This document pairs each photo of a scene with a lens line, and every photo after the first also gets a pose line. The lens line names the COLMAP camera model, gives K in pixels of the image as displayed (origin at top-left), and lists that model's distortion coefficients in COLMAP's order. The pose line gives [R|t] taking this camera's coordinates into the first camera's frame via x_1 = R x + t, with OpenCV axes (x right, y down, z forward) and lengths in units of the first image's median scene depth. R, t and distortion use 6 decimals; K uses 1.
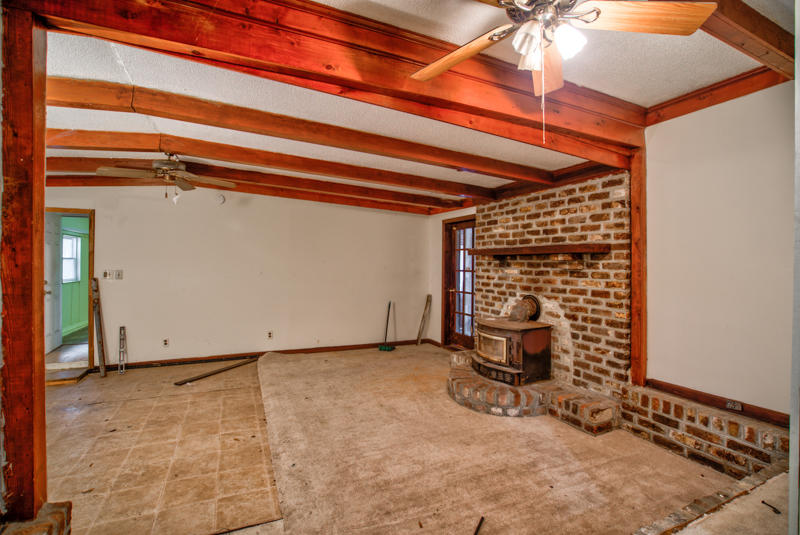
lens RADIAL K [[371.3, 0, 400.2], [0, 371.3, 256.1], [0, 0, 1]] dist [-0.040799, 0.000837]
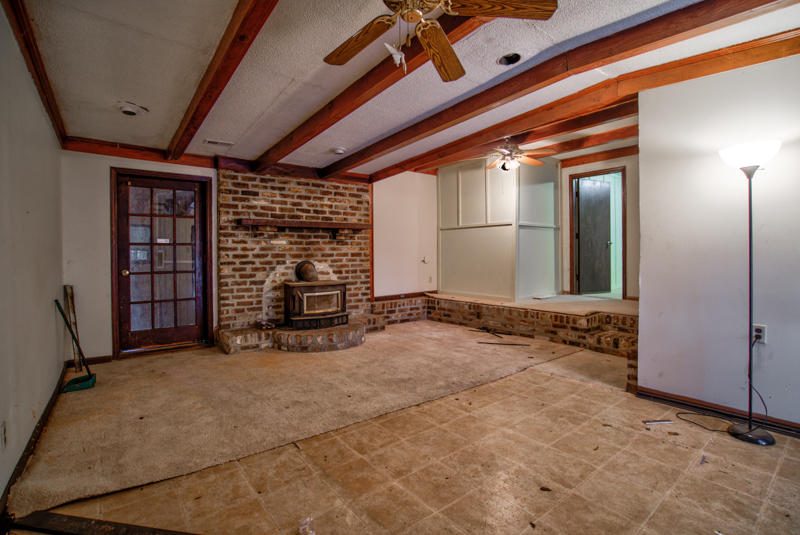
lens RADIAL K [[371.3, 0, 400.2], [0, 371.3, 256.1], [0, 0, 1]] dist [-0.040799, 0.000837]
pose [[-0.221231, -0.015773, 0.975094, -1.009324], [-0.011879, 0.999839, 0.013478, 0.074634], [-0.975149, -0.008601, -0.221382, 1.042562]]
